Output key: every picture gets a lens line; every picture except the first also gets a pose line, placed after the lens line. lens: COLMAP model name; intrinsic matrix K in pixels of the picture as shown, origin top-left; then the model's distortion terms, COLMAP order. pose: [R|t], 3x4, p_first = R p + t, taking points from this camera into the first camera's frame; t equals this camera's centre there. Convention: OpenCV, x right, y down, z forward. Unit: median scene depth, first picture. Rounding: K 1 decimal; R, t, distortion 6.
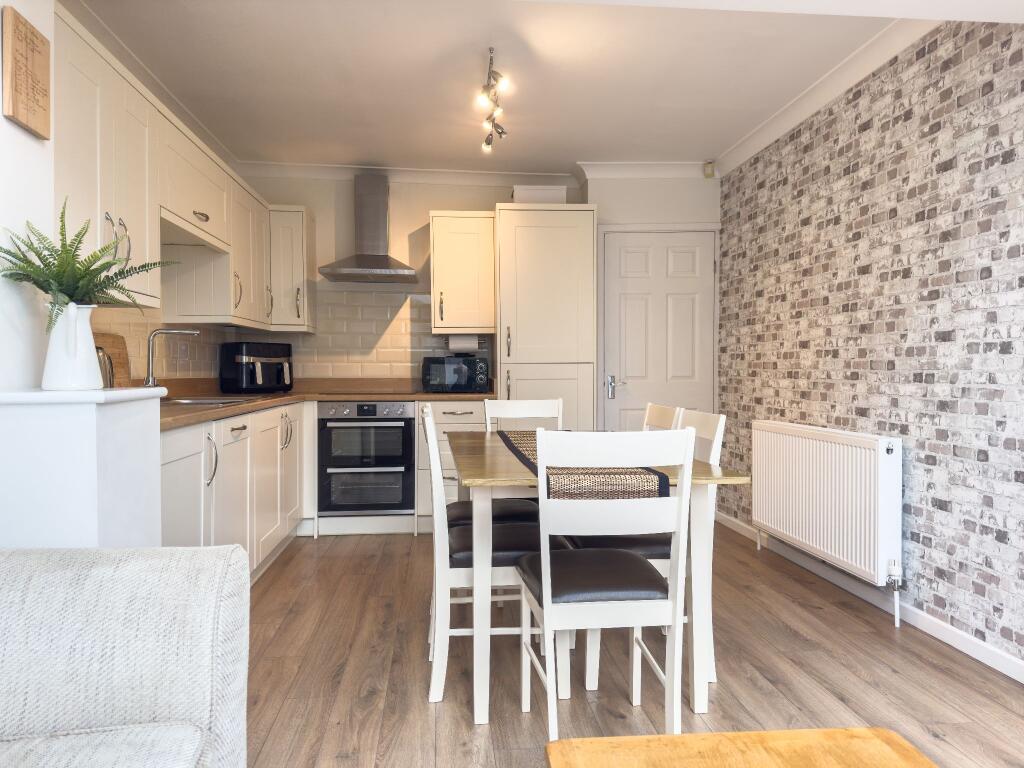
lens RADIAL K [[735.2, 0, 466.4], [0, 735.2, 378.4], [0, 0, 1]] dist [0.141918, -0.189501]
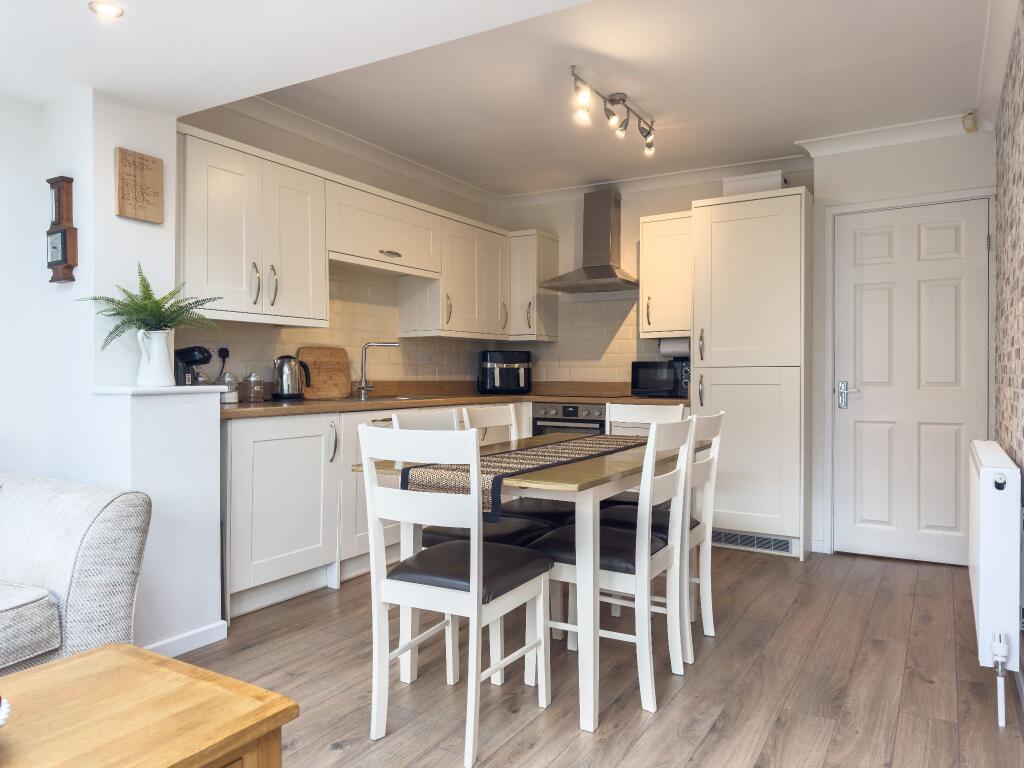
lens RADIAL K [[732.7, 0, 511.4], [0, 732.7, 369.3], [0, 0, 1]] dist [0.103689, -0.122824]
pose [[0.808144, -0.002008, -0.588982, 0.412066], [-0.009349, 0.999824, -0.016236, -0.000460], [0.588911, 0.018627, 0.807983, 0.085094]]
